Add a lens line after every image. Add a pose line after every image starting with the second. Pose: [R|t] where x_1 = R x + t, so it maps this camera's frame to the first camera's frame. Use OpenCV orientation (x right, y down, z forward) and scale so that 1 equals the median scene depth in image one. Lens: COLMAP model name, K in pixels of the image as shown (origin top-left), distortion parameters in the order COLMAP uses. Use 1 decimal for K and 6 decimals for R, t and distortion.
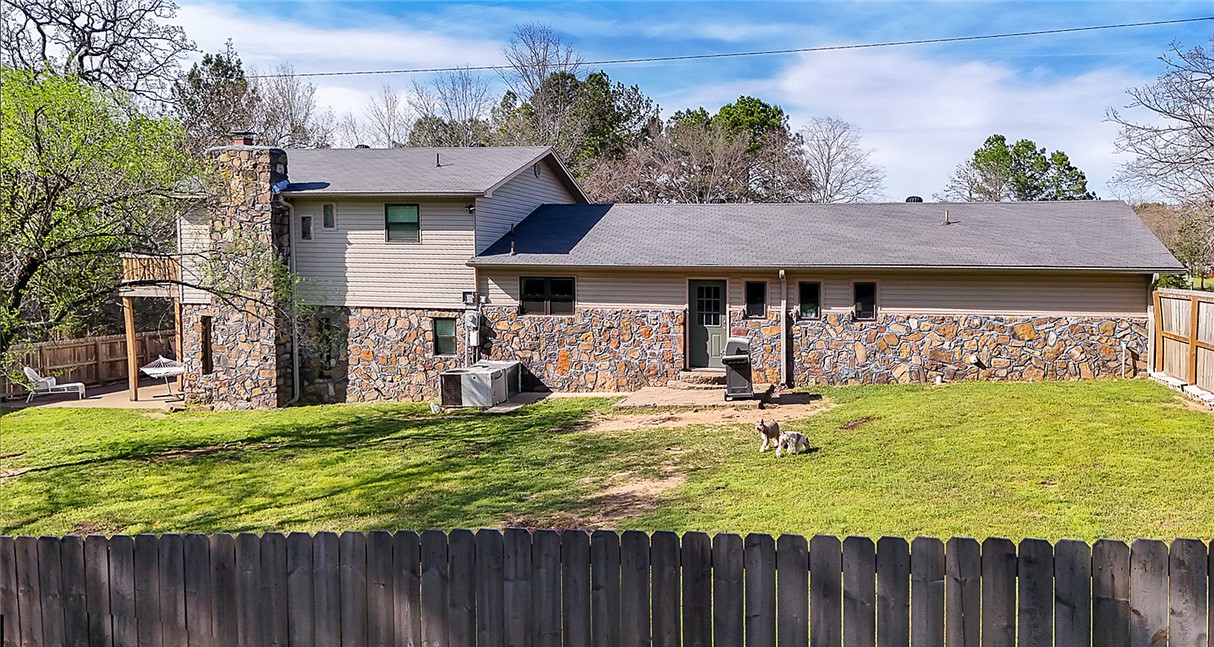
lens RADIAL K [[1023.2, 0, 600.2], [0, 1023.2, 328.0], [0, 0, 1]] dist [0.095446, -0.008778]
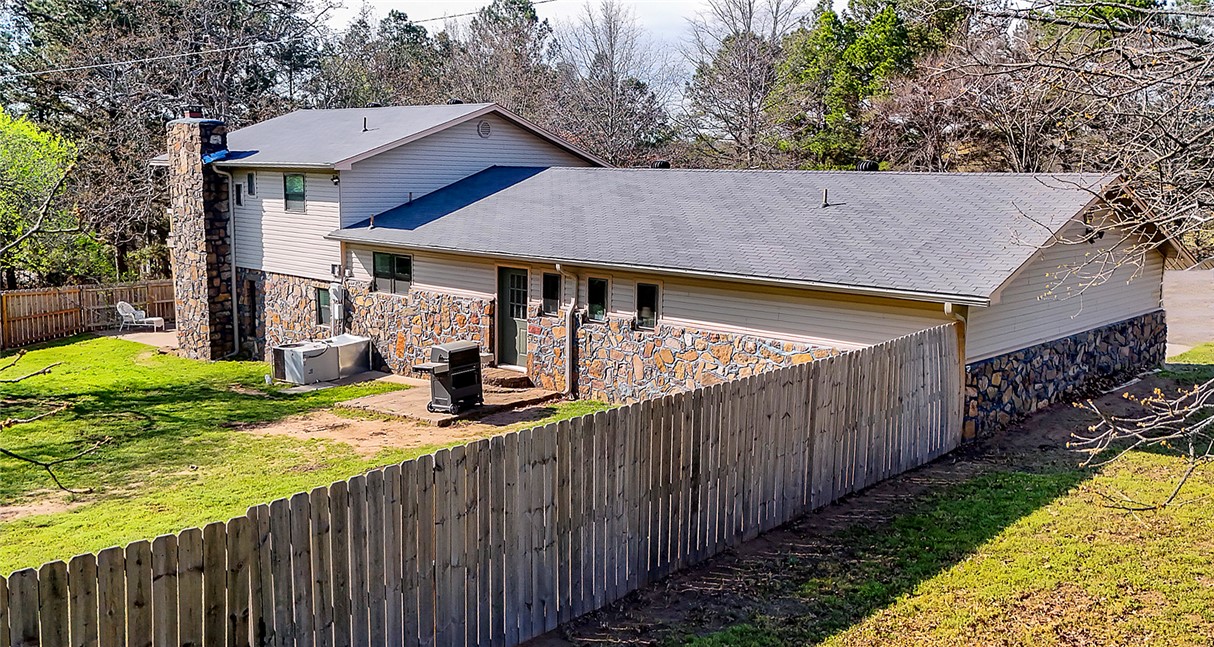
lens RADIAL K [[1023.2, 0, 604.5], [0, 1023.2, 323.3], [0, 0, 1]] dist [0.095446, -0.008778]
pose [[0.871222, 0.079190, -0.484460, 0.590432], [-0.032185, 0.993994, 0.104599, -0.091948], [0.489833, -0.075537, 0.868538, 0.253114]]
